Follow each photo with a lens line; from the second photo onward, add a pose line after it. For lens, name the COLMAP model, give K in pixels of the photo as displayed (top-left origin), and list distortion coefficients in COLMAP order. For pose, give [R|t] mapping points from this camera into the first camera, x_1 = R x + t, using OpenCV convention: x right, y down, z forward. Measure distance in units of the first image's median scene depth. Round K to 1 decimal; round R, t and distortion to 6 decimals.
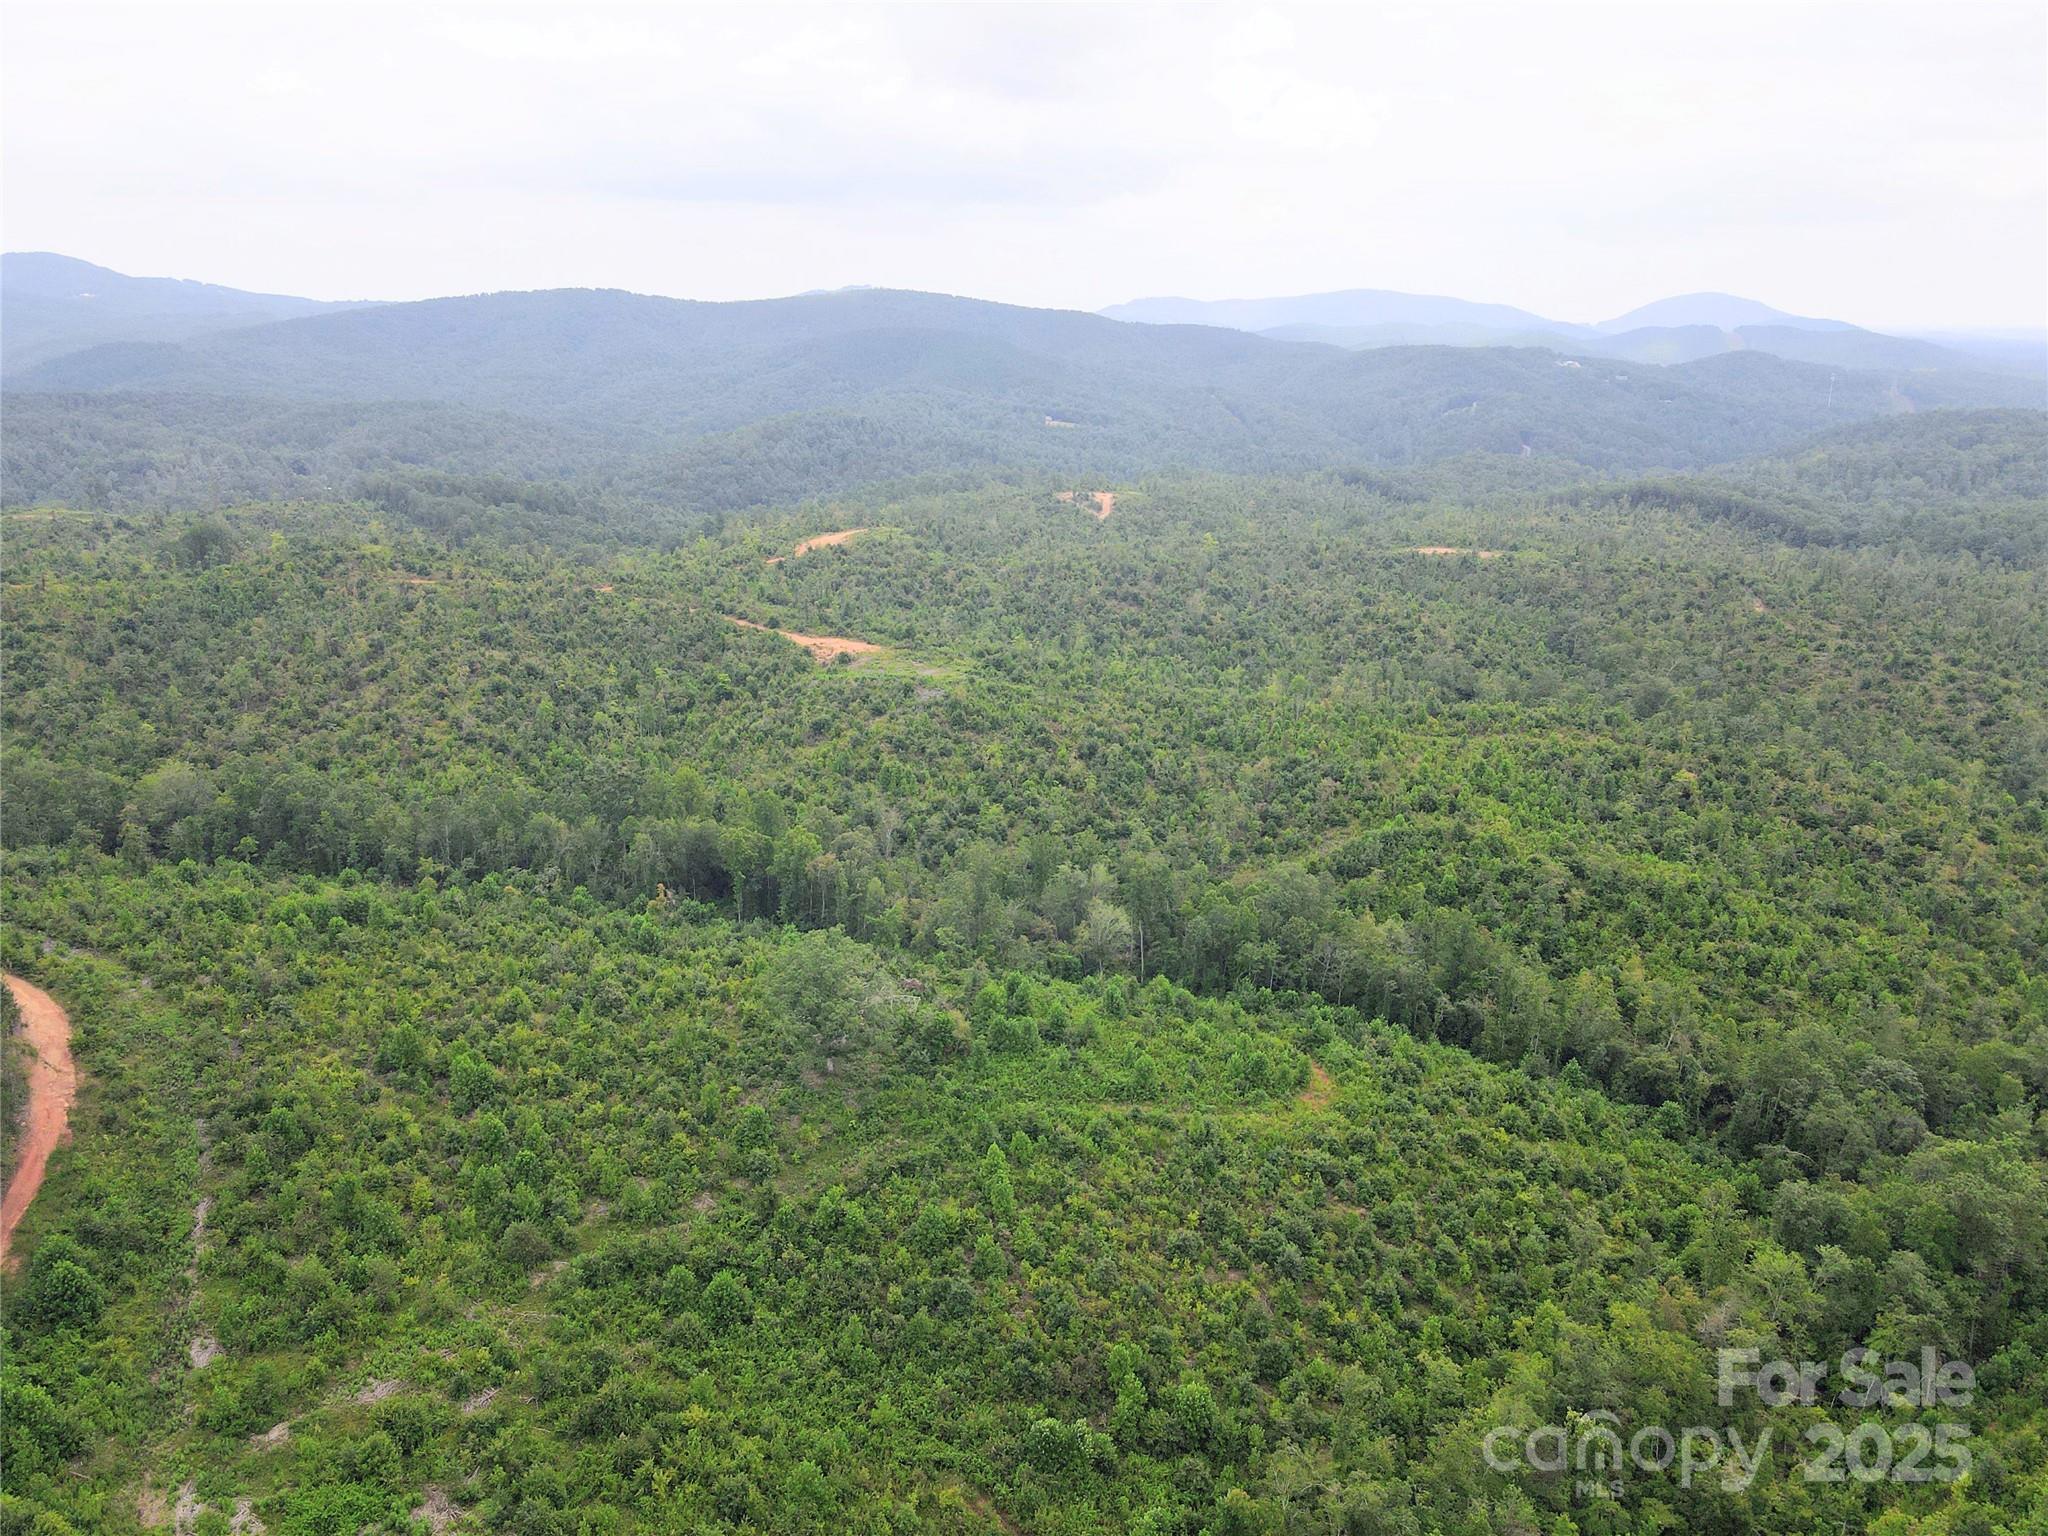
lens RADIAL K [[1513.1, 0, 1022.1], [0, 1513.1, 763.8], [0, 0, 1]] dist [-0.000640, 0.024025]
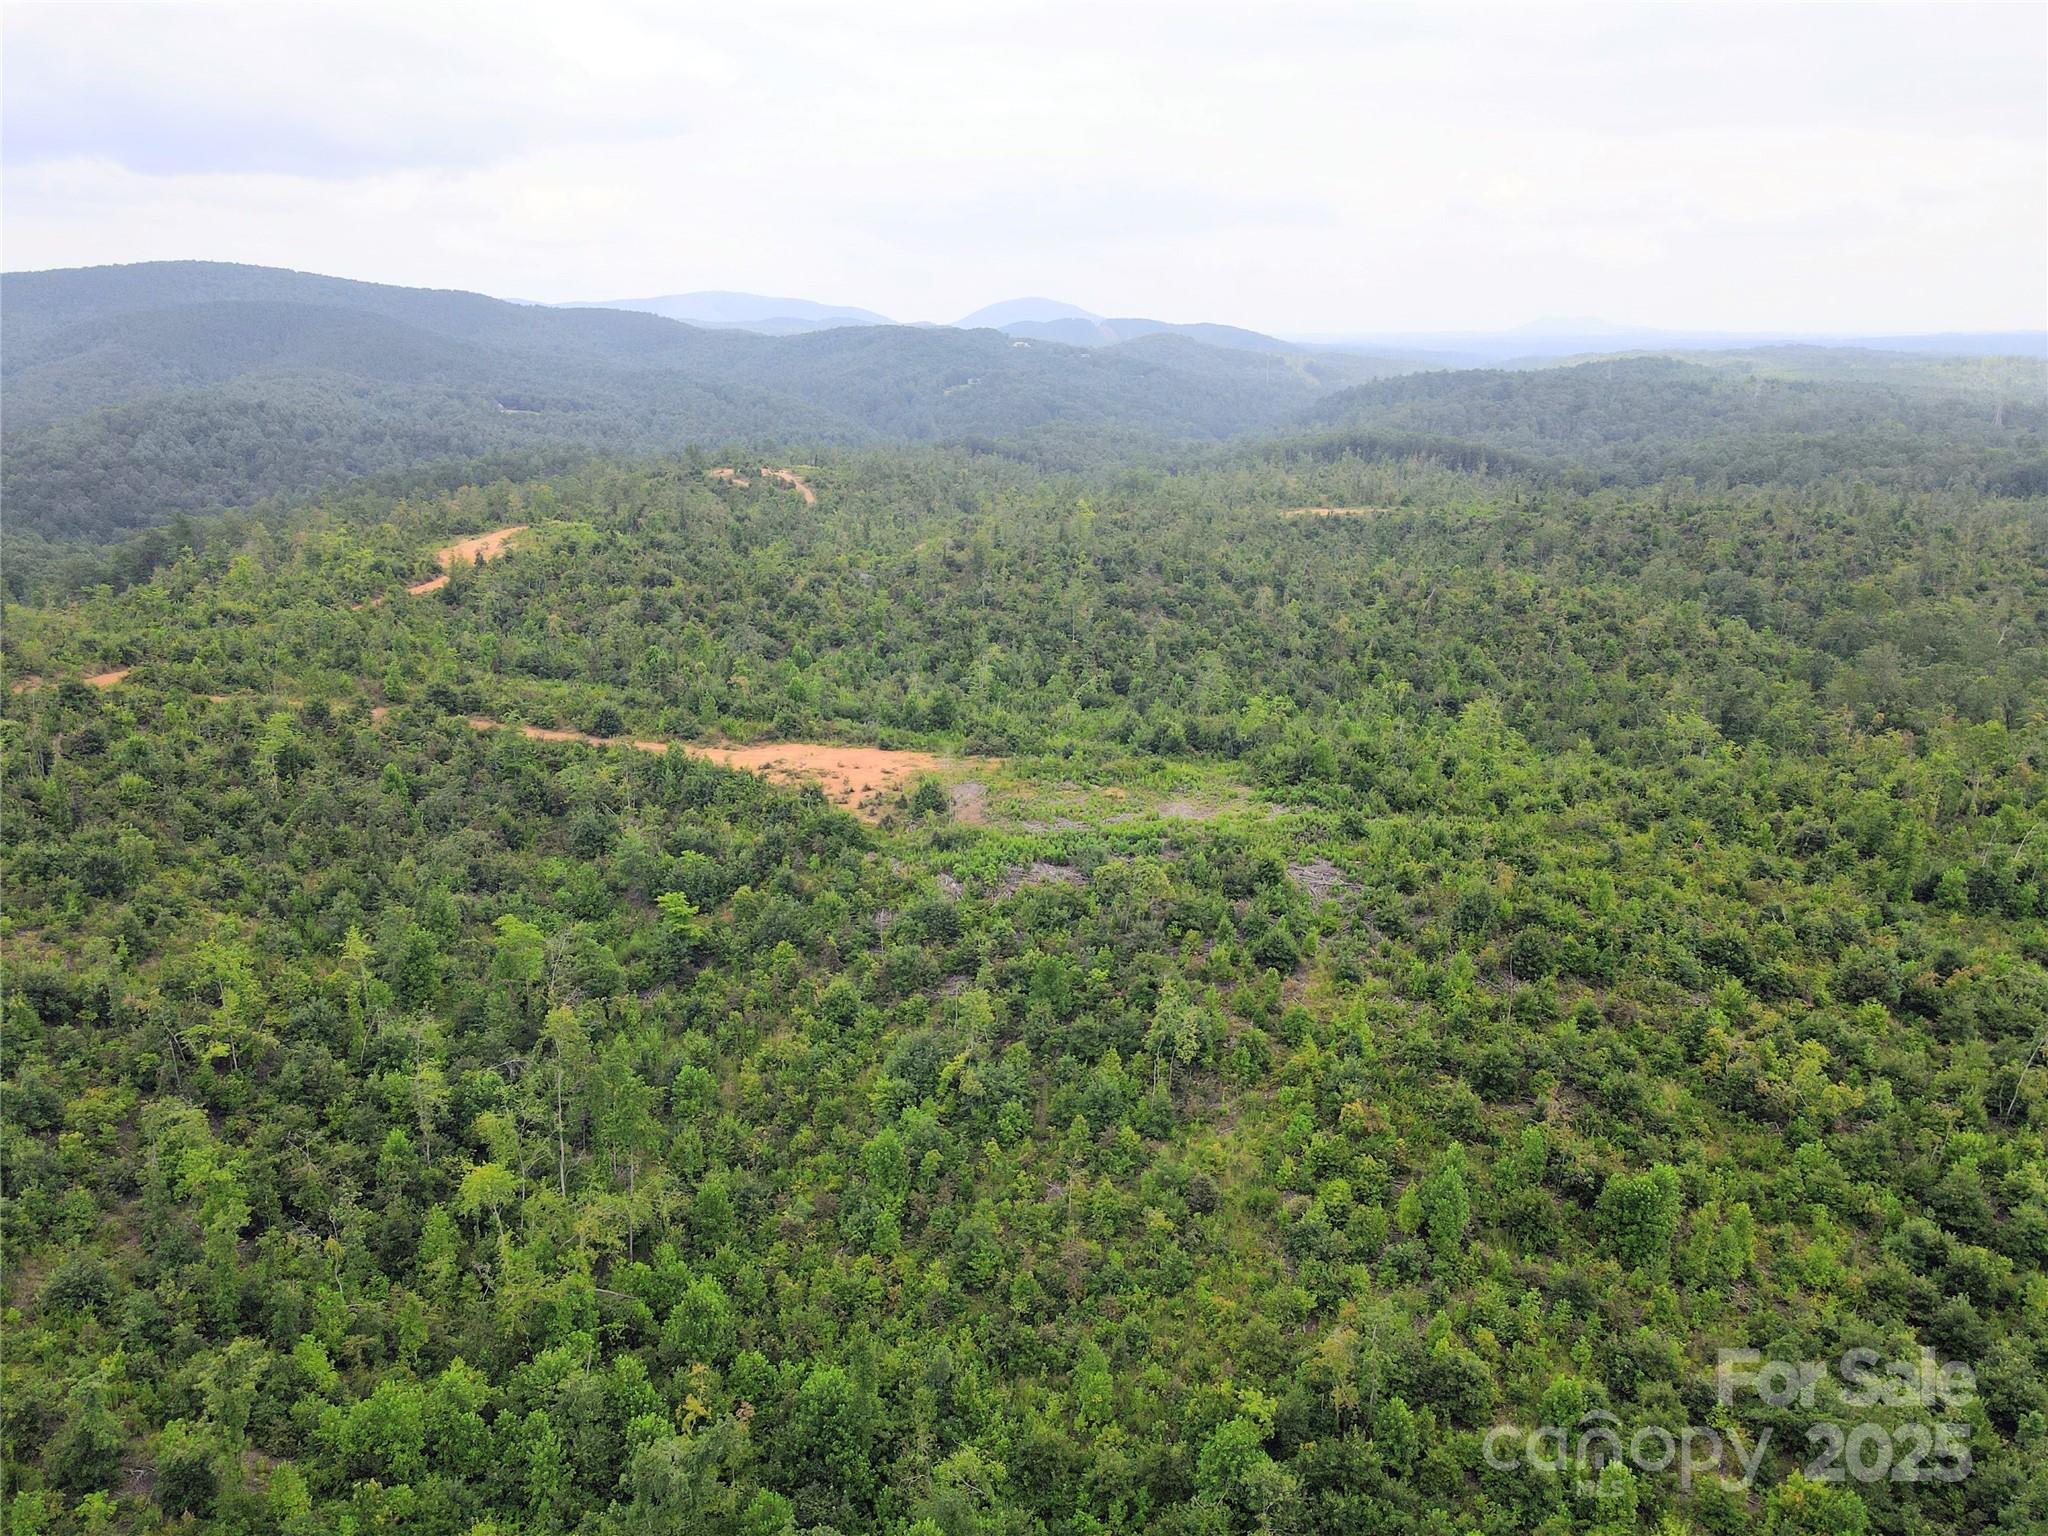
lens RADIAL K [[1513.1, 0, 1012.6], [0, 1513.1, 772.1], [0, 0, 1]] dist [-0.000640, 0.024025]
pose [[0.912747, -0.119131, 0.390769, -0.218909], [0.120667, 0.992477, 0.020719, -0.072135], [-0.390298, 0.028241, 0.920255, 0.550893]]
